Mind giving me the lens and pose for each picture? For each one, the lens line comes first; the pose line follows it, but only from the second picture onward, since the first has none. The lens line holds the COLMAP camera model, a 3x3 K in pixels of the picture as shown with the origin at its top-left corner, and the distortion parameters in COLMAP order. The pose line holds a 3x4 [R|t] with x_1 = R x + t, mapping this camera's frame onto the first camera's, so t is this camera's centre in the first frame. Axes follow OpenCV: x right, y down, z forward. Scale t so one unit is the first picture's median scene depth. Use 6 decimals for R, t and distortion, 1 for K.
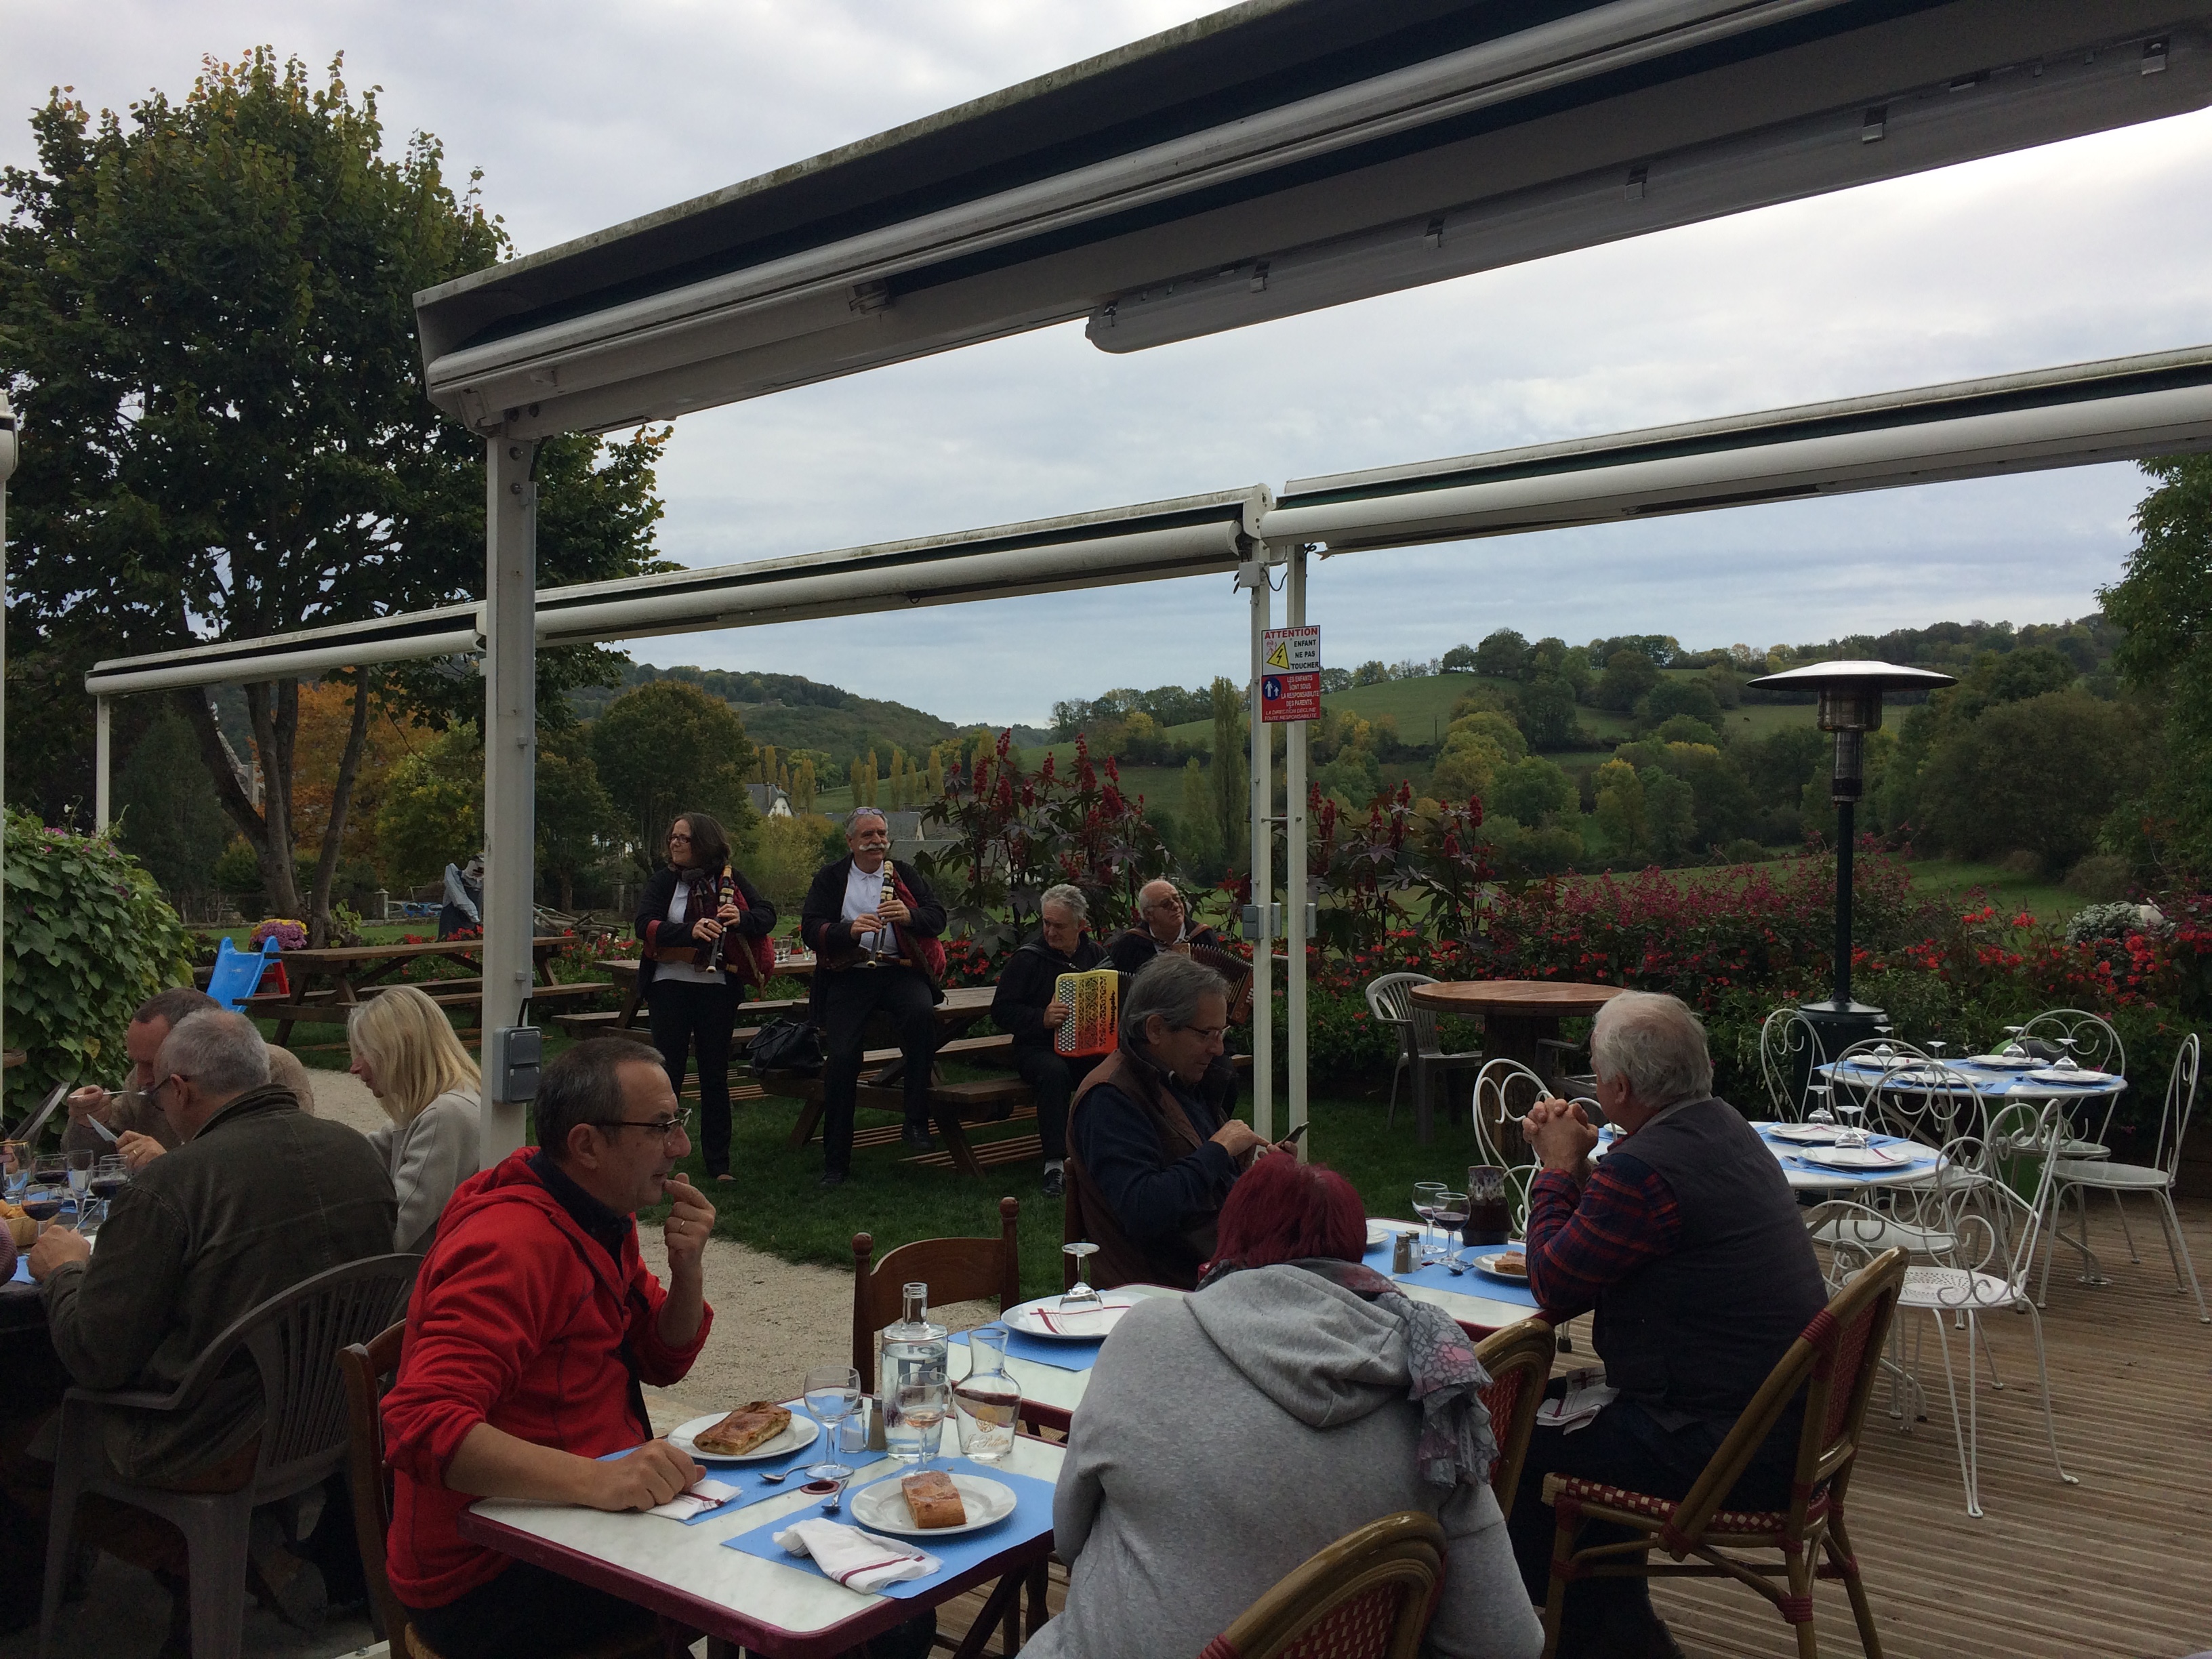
lens RADIAL K [[1883.6, 0, 1109.1], [0, 1883.6, 823.8], [0, 0, 1]] dist [0.090570, -0.116718]
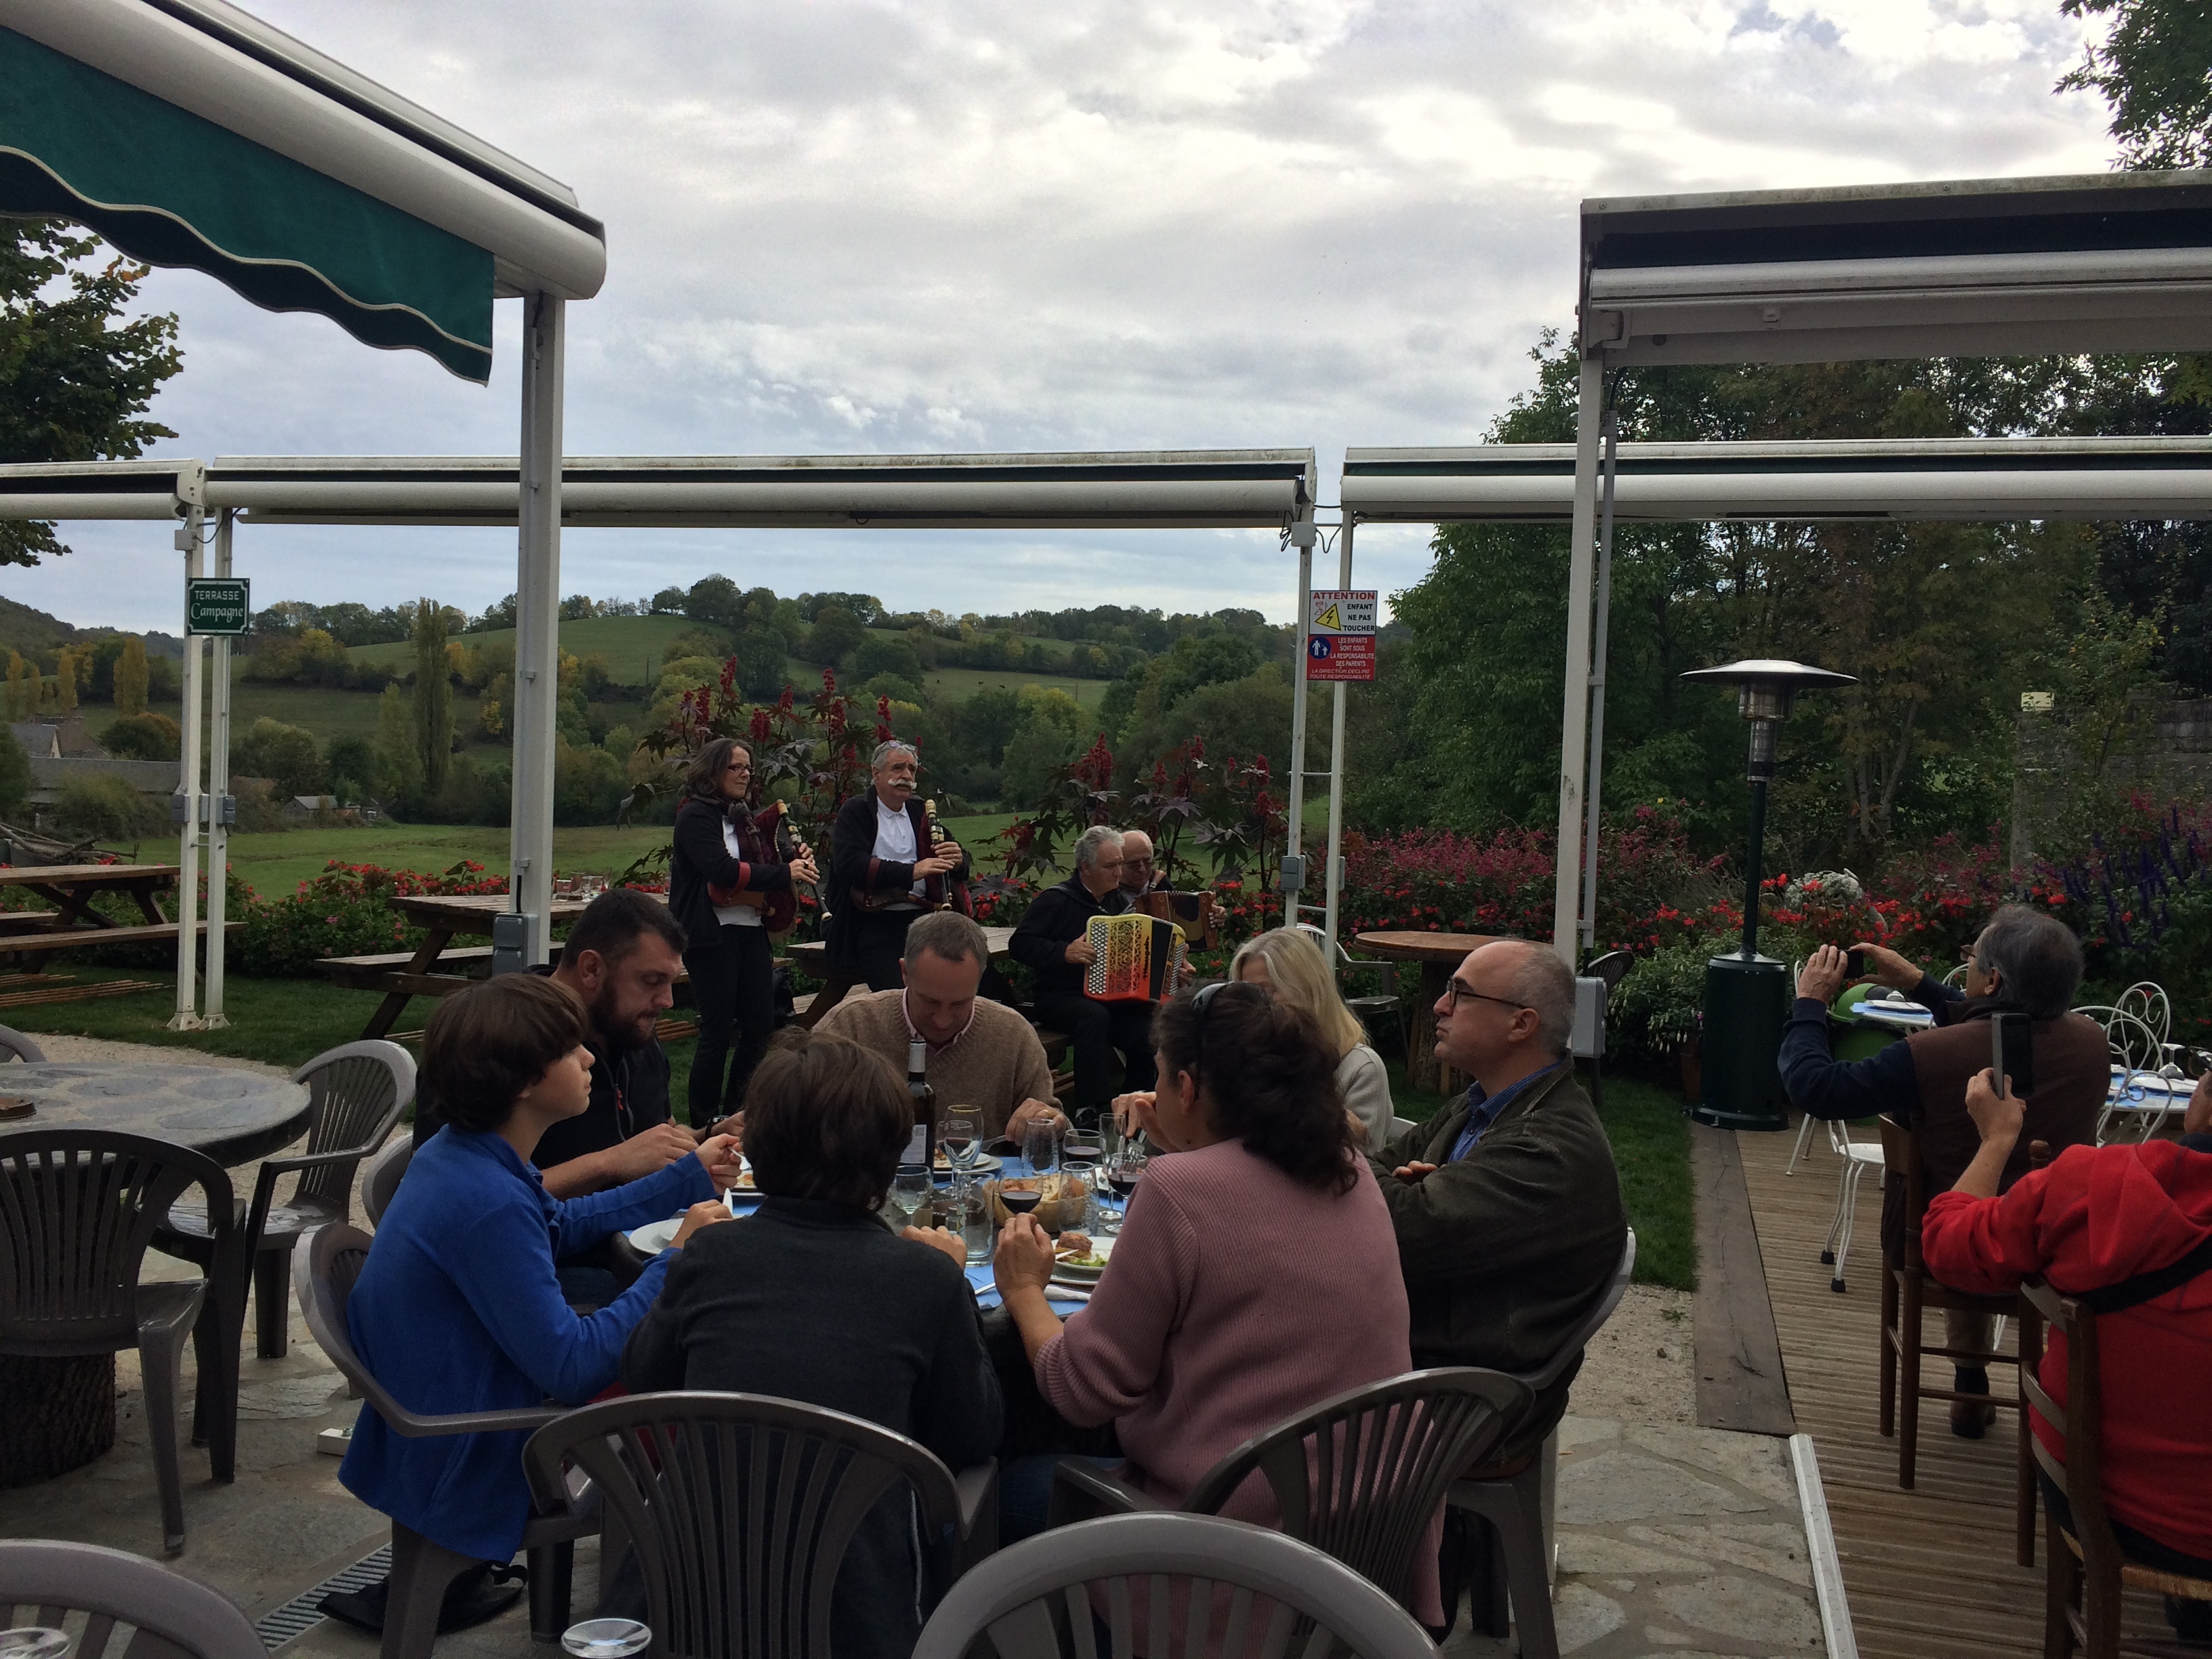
lens RADIAL K [[1876.5, 0, 1080.6], [0, 1876.5, 859.0], [0, 0, 1]] dist [0.091241, -0.093122]
pose [[0.918132, 0.025600, 0.395447, -0.223141], [-0.044457, 0.998266, 0.038593, 0.004980], [-0.393773, -0.053014, 0.917678, 0.051461]]
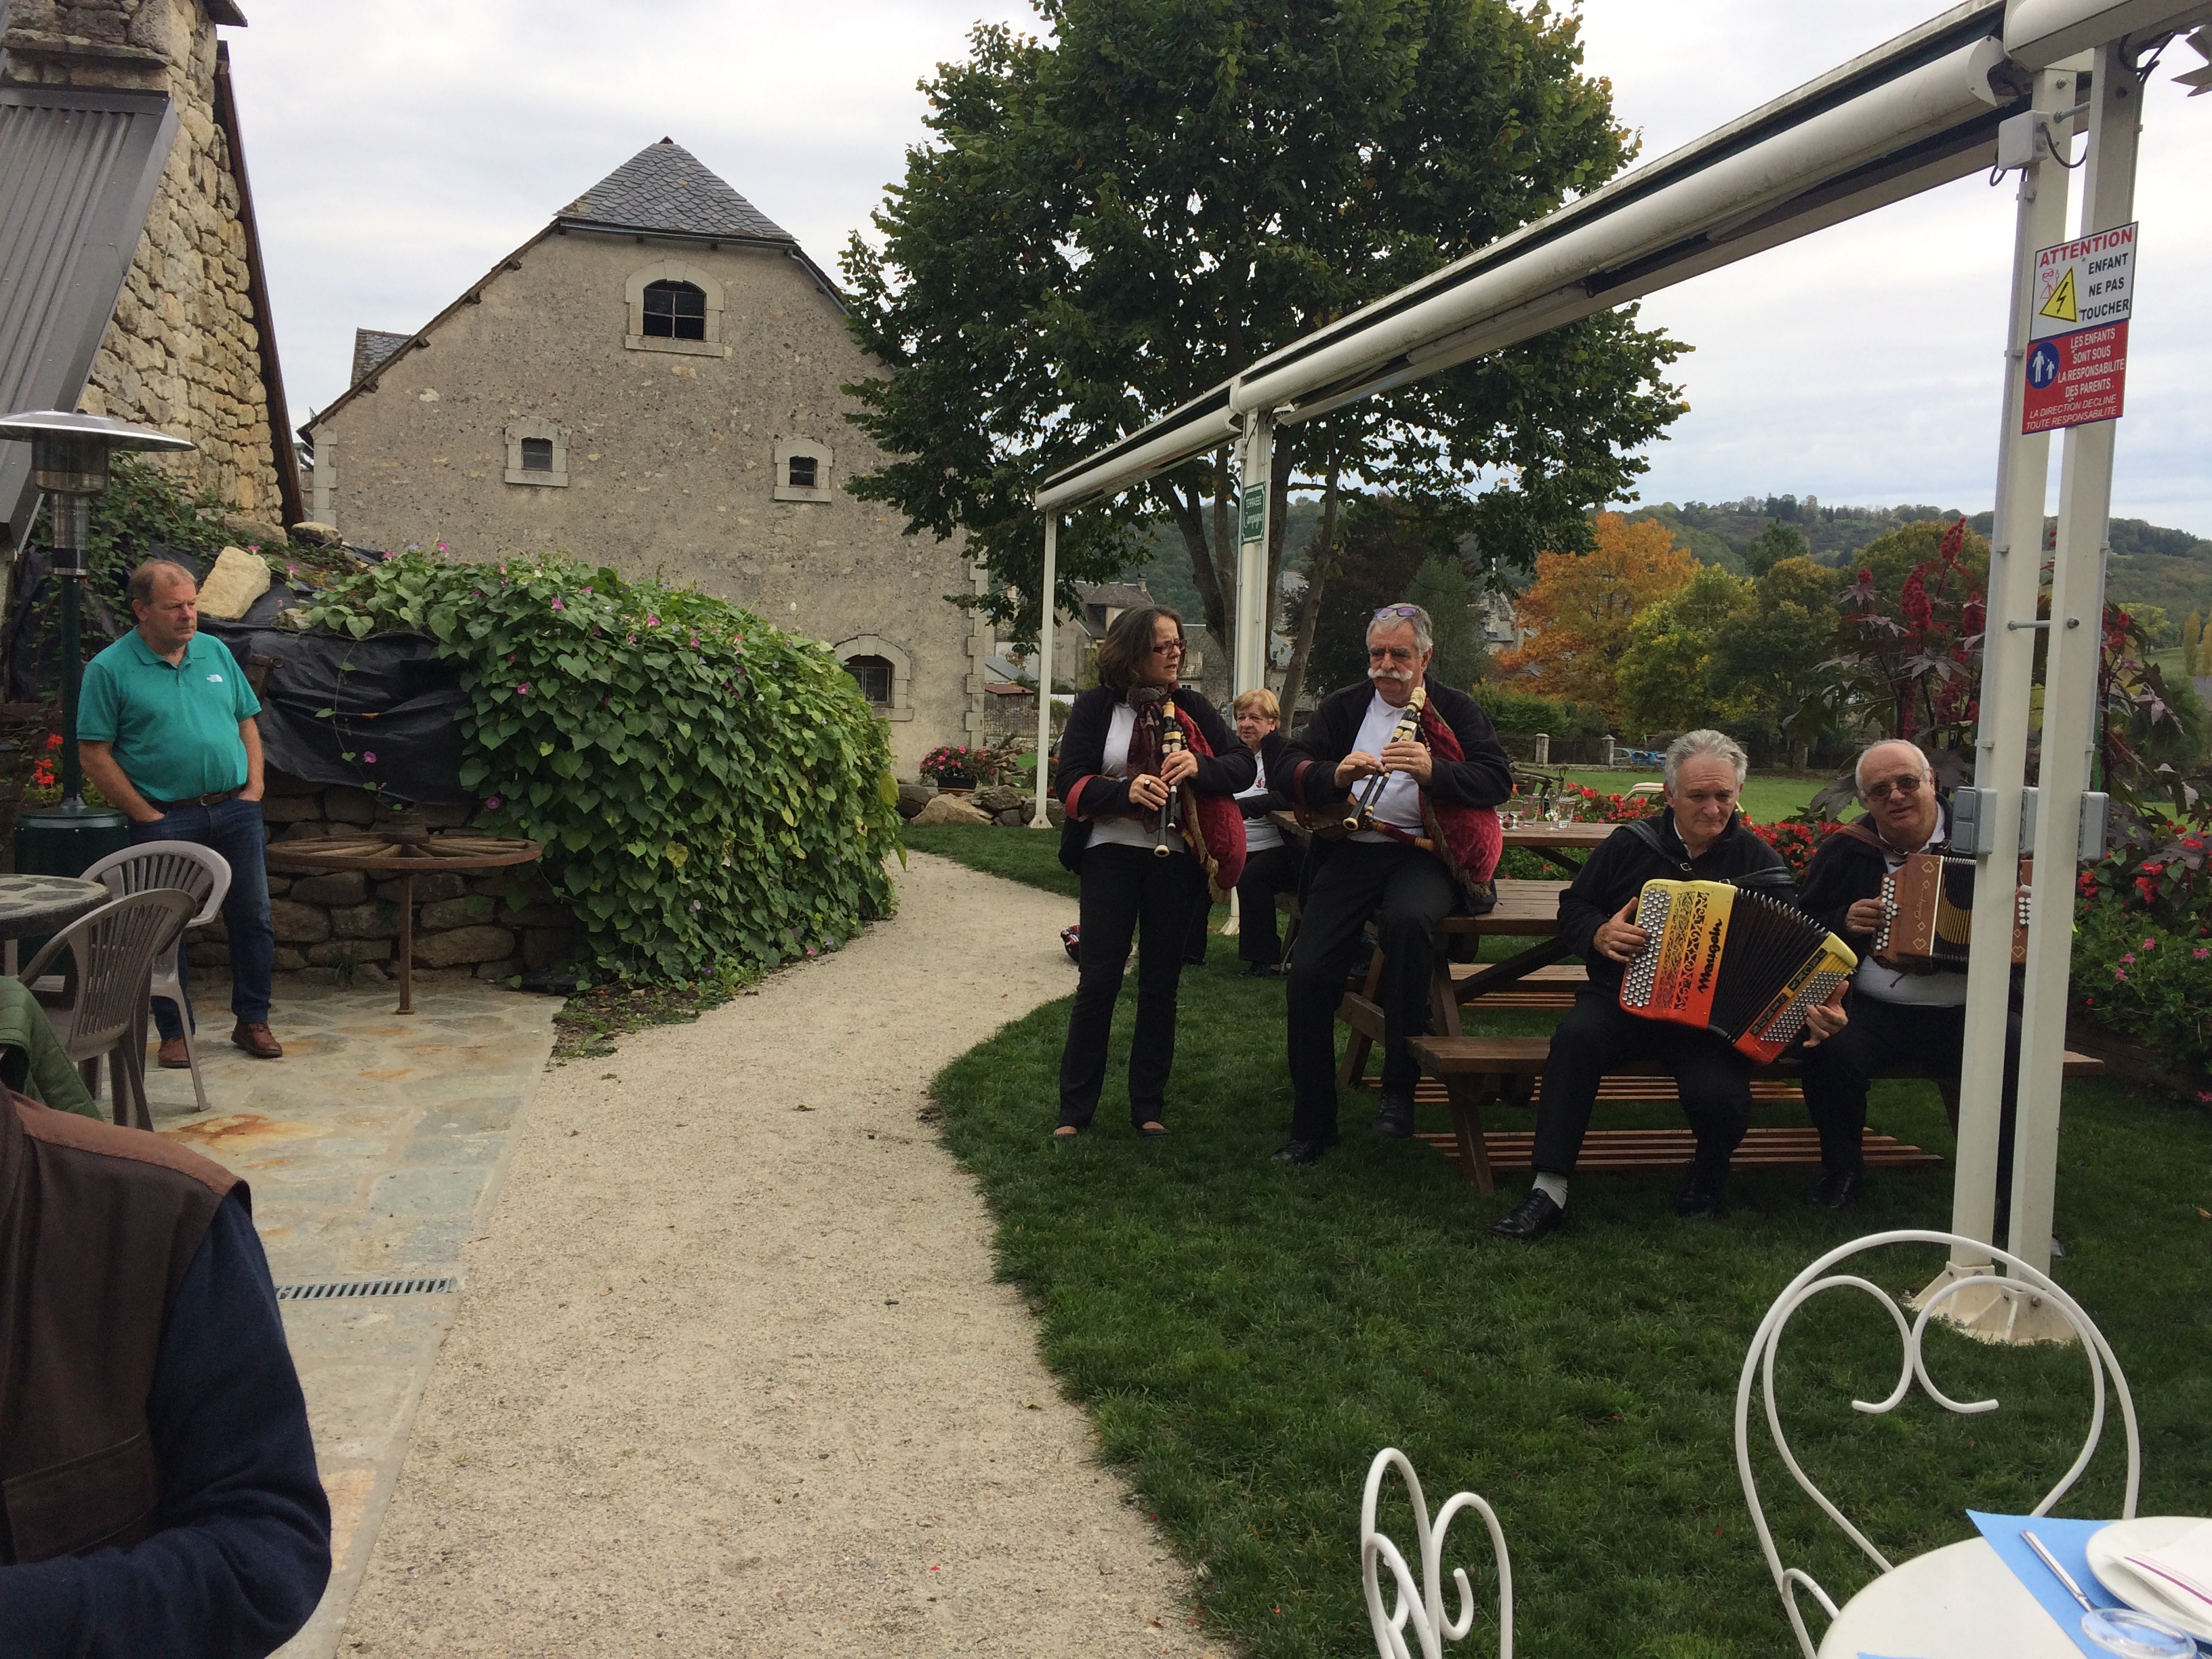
lens RADIAL K [[1883.6, 0, 1109.1], [0, 1883.6, 823.8], [0, 0, 1]] dist [0.090570, -0.116718]
pose [[0.795902, 0.081408, -0.599927, 0.104606], [-0.035030, 0.995451, 0.088607, 0.007172], [0.604411, -0.049507, 0.795133, 0.221127]]
